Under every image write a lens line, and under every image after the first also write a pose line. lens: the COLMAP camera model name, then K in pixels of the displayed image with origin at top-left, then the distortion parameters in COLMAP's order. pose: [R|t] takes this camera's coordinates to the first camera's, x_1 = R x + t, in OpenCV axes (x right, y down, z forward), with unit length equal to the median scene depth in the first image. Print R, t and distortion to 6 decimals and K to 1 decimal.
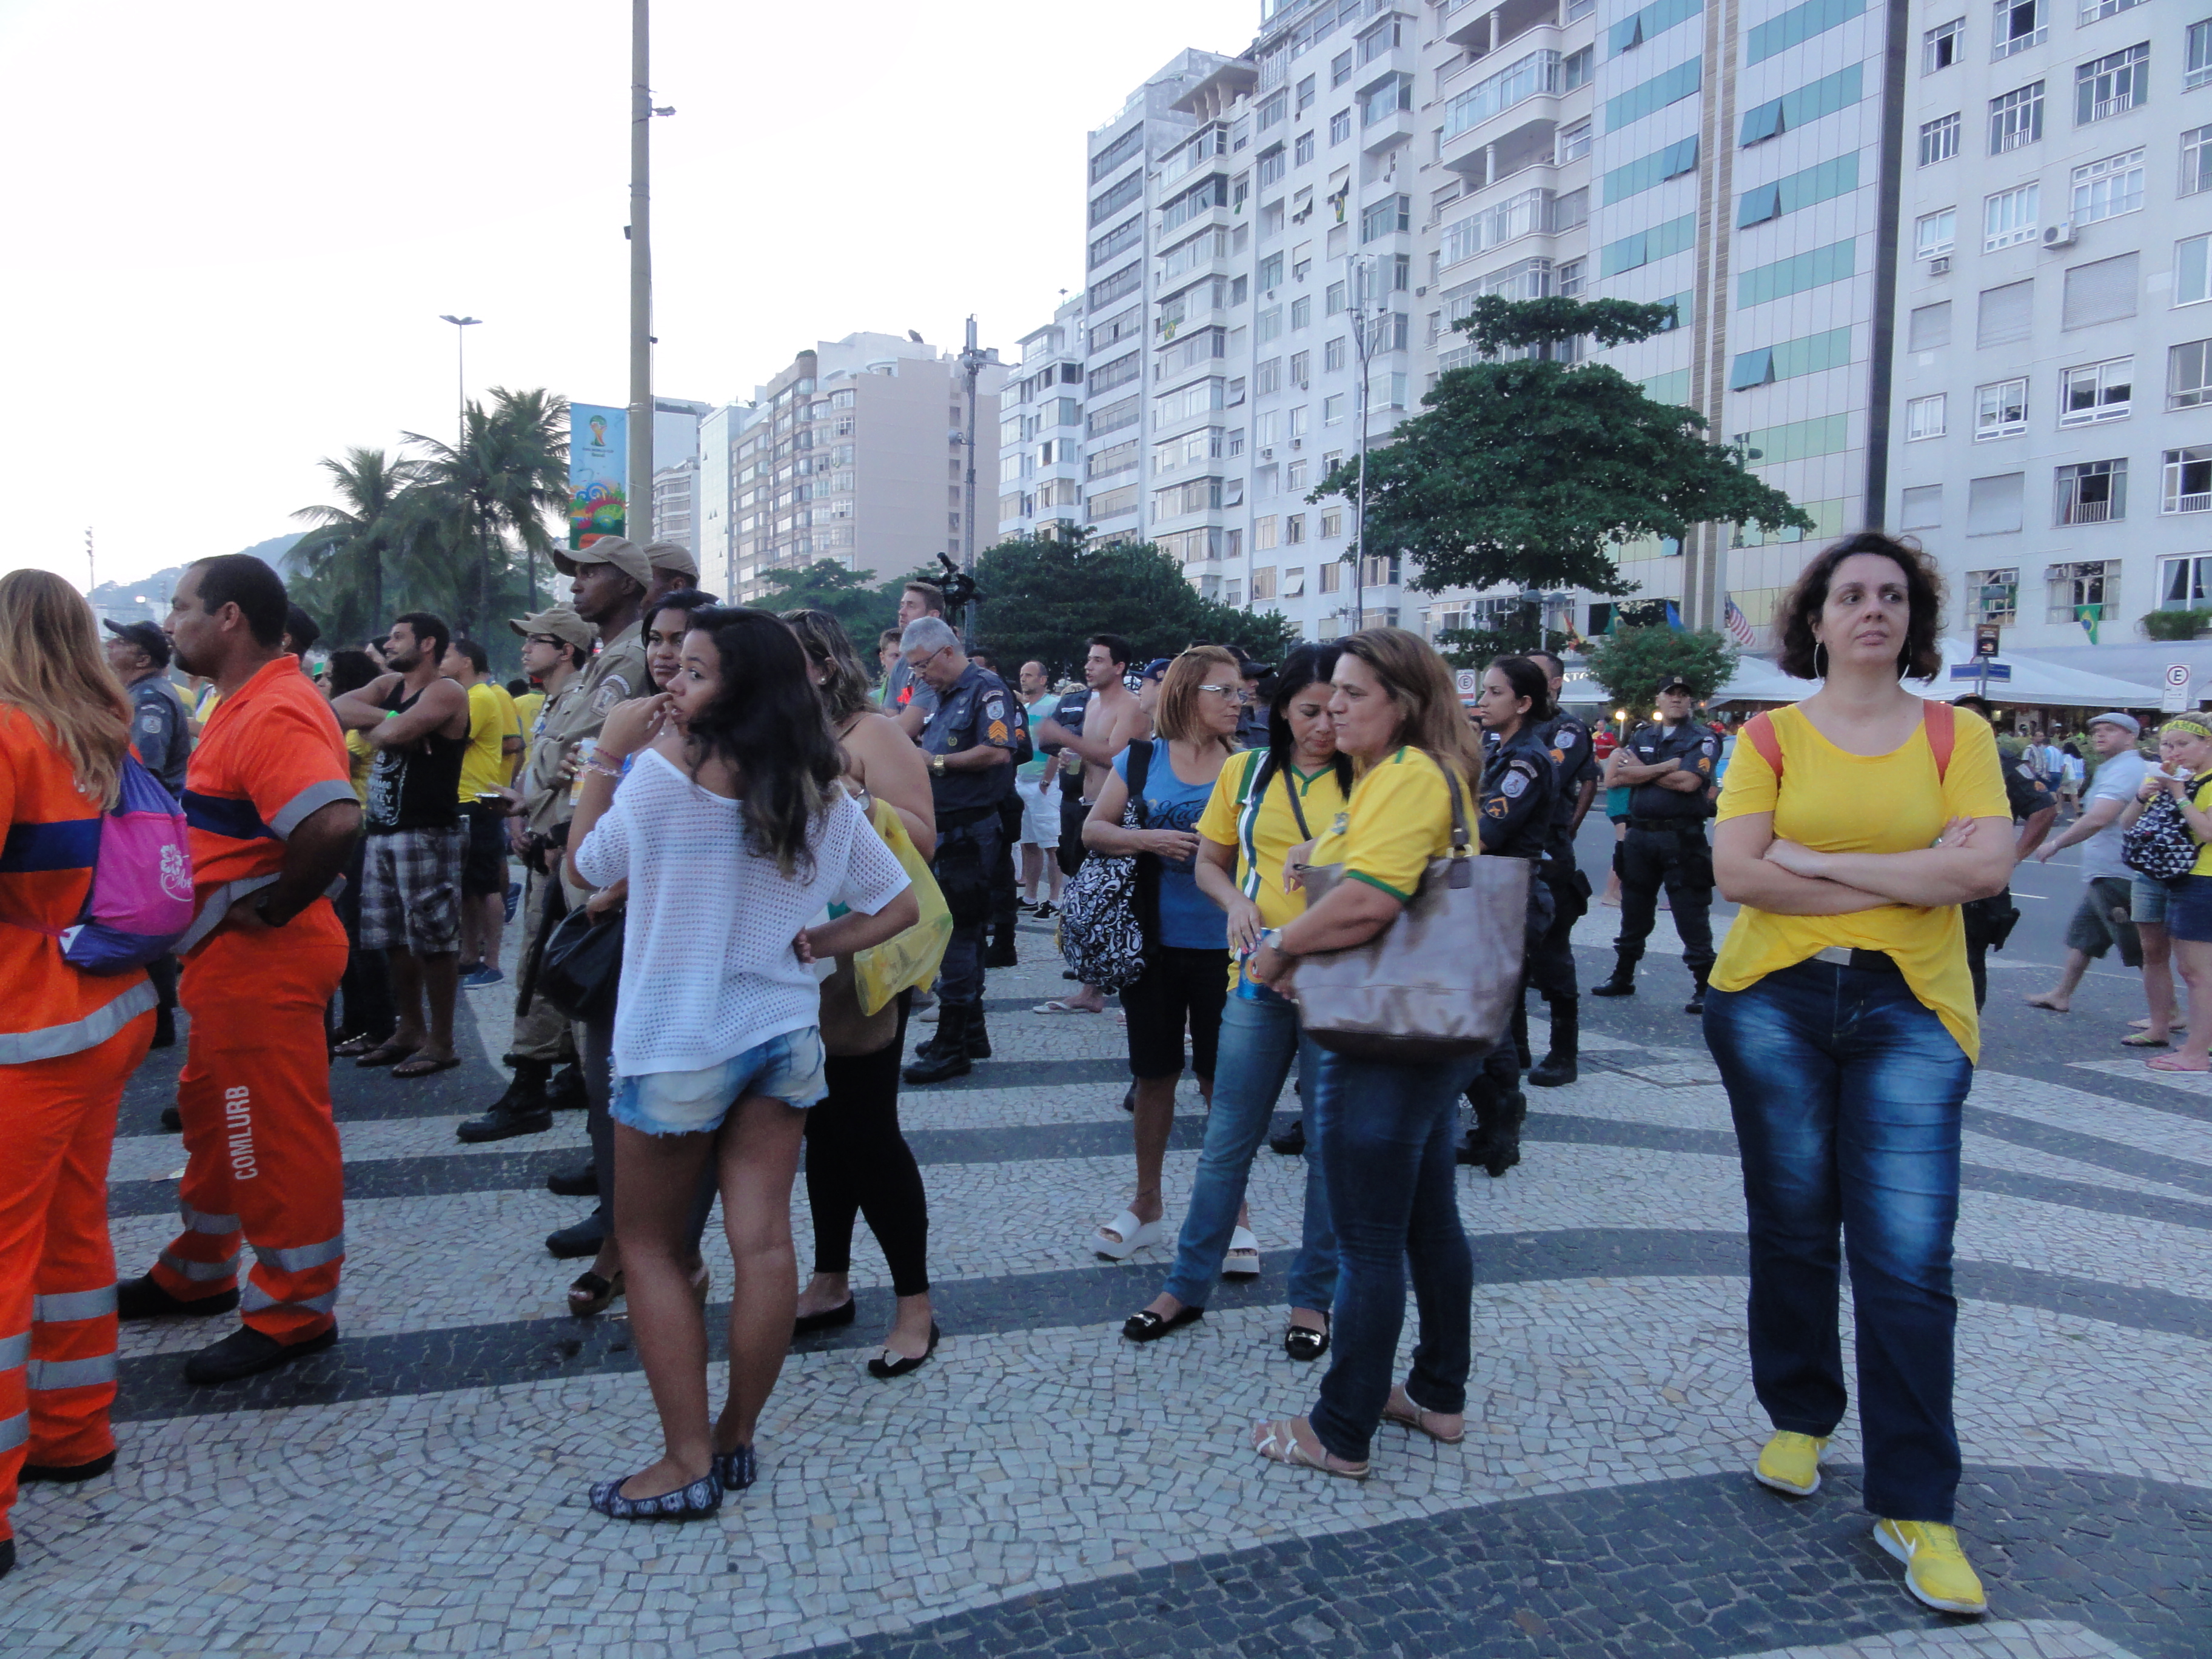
lens RADIAL K [[1640.2, 0, 1106.0], [0, 1640.2, 829.5], [0, 0, 1]] dist [-0.000396, -0.000881]
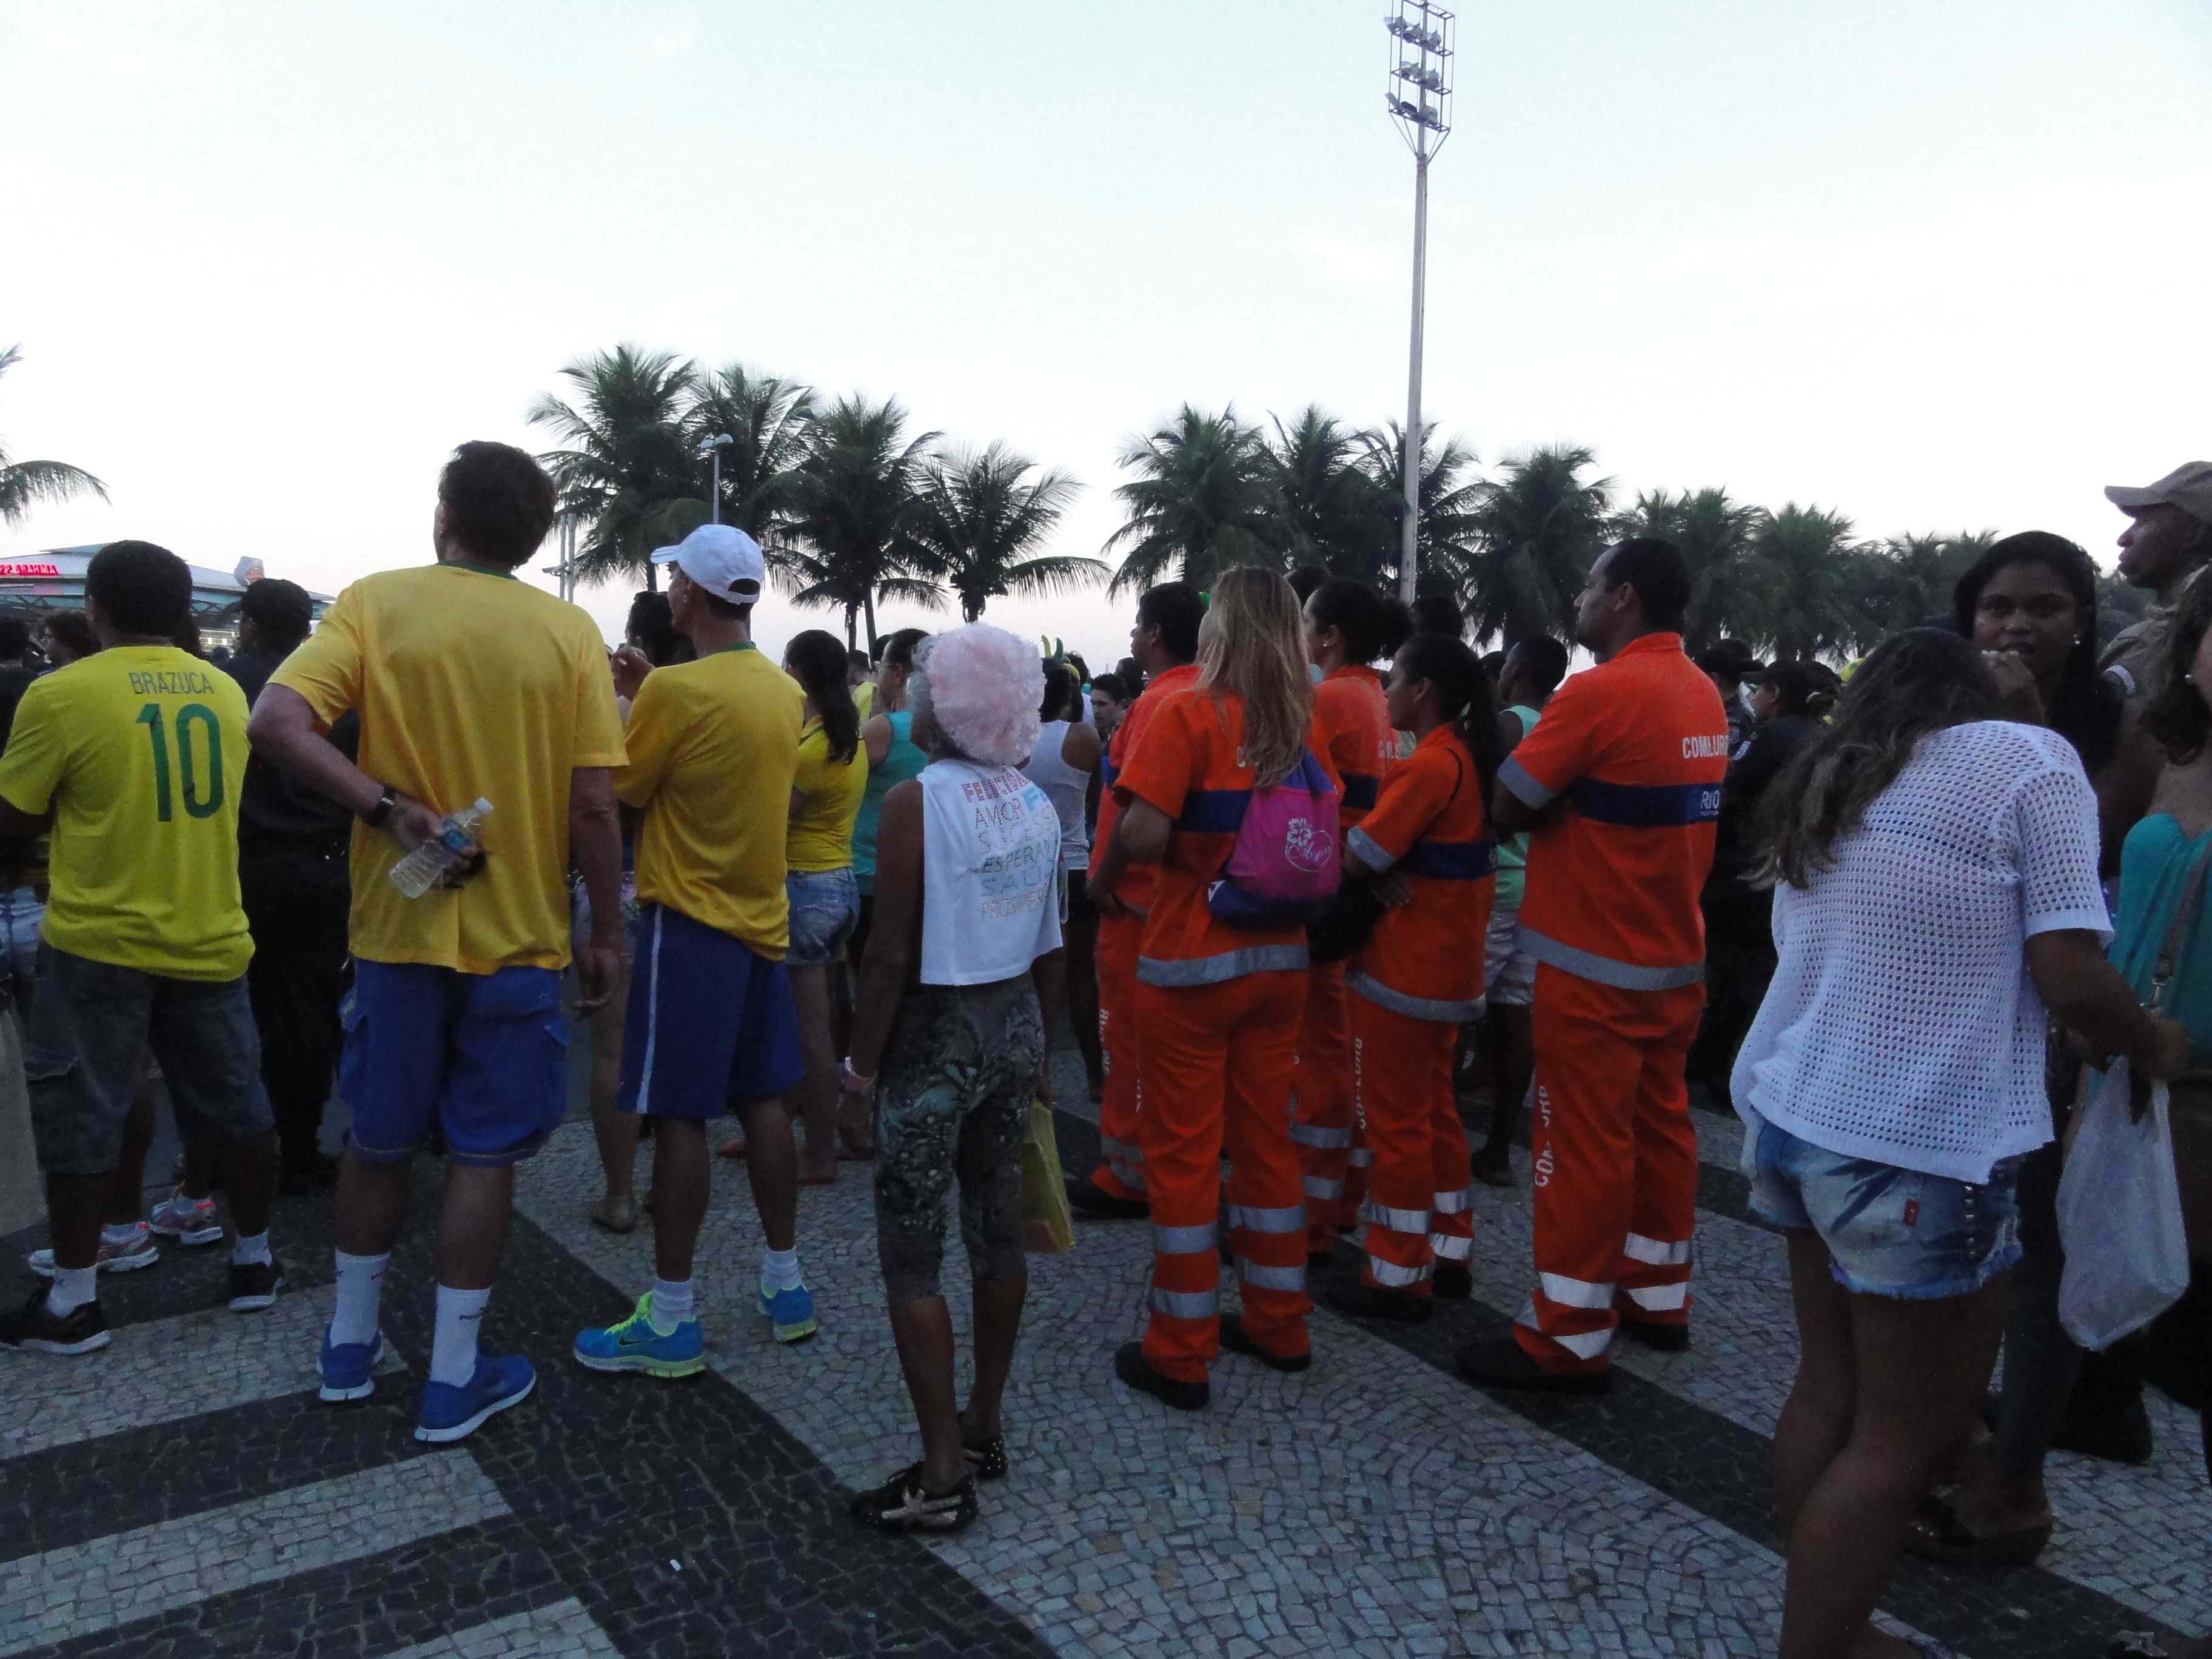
lens RADIAL K [[1640.2, 0, 1106.0], [0, 1640.2, 829.5], [0, 0, 1]] dist [-0.000396, -0.000881]
pose [[0.151688, 0.055032, -0.986895, 0.388071], [-0.057031, 0.997273, 0.046845, -0.021607], [0.986782, 0.049178, 0.154413, 0.572126]]
